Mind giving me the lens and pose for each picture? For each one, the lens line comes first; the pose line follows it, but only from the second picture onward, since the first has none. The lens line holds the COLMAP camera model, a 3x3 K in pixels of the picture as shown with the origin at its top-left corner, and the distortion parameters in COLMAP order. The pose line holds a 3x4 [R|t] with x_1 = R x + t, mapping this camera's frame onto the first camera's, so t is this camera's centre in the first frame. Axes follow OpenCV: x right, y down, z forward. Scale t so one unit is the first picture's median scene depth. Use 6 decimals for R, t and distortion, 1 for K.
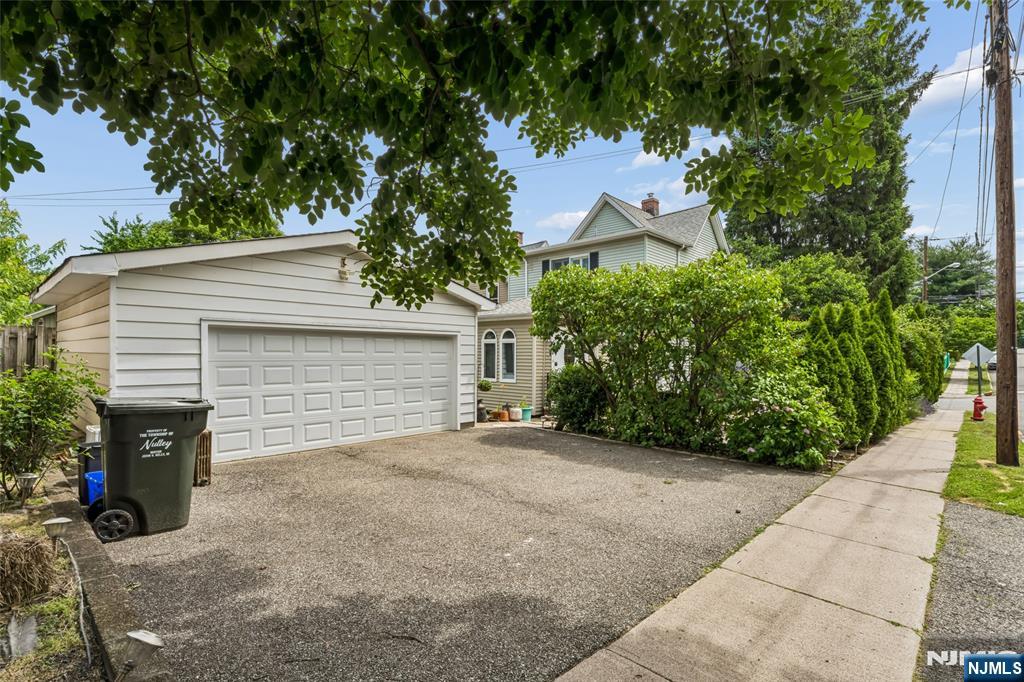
lens RADIAL K [[491.5, 0, 514.1], [0, 491.5, 361.7], [0, 0, 1]] dist [-0.000184, 0.000098]
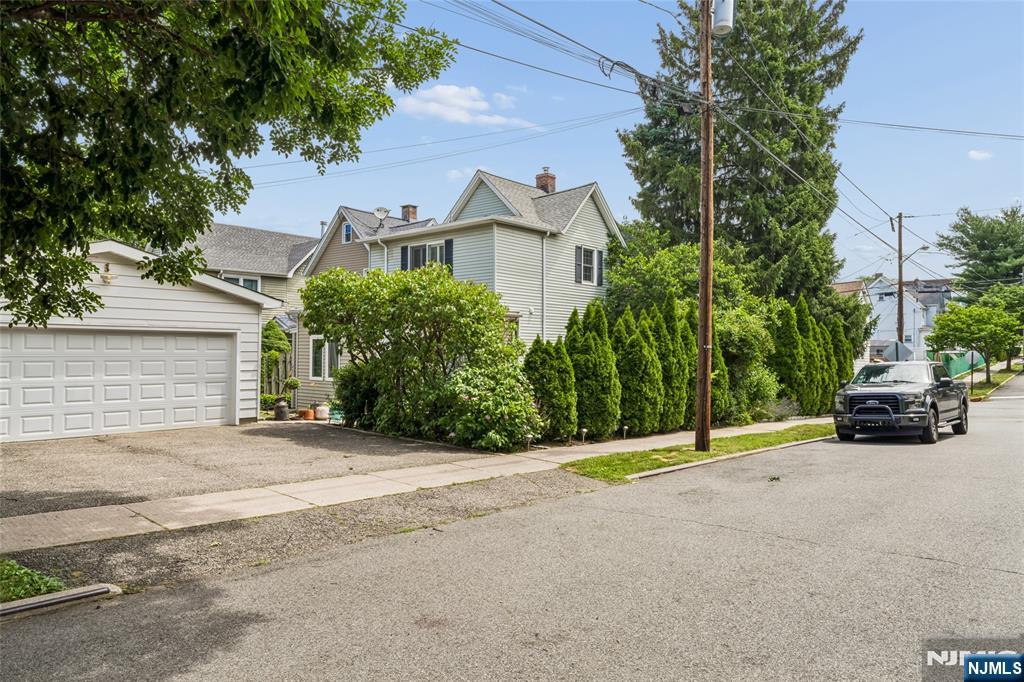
lens RADIAL K [[677.2, 0, 512.0], [0, 677.2, 341.0], [0, 0, 1]] dist [-0.000987, 0.002967]
pose [[0.999557, 0.002605, 0.029639, 0.434309], [-0.001723, 0.999556, -0.029753, 0.004872], [-0.029703, 0.029689, 0.999118, -0.453988]]
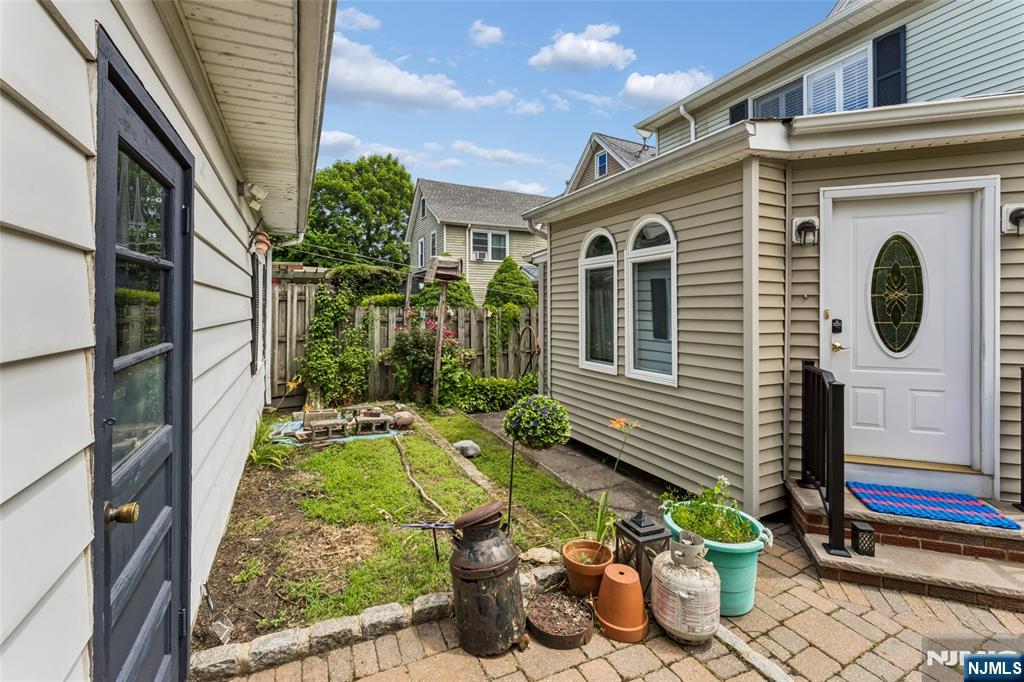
lens RADIAL K [[423.5, 0, 510.4], [0, 423.5, 307.8], [0, 0, 1]] dist [0.000342, 0.000098]
pose [[0.937014, -0.008401, -0.349191, -0.001884], [0.001277, 0.999786, -0.020628, -0.001413], [0.349289, 0.018883, 0.936825, 1.050520]]
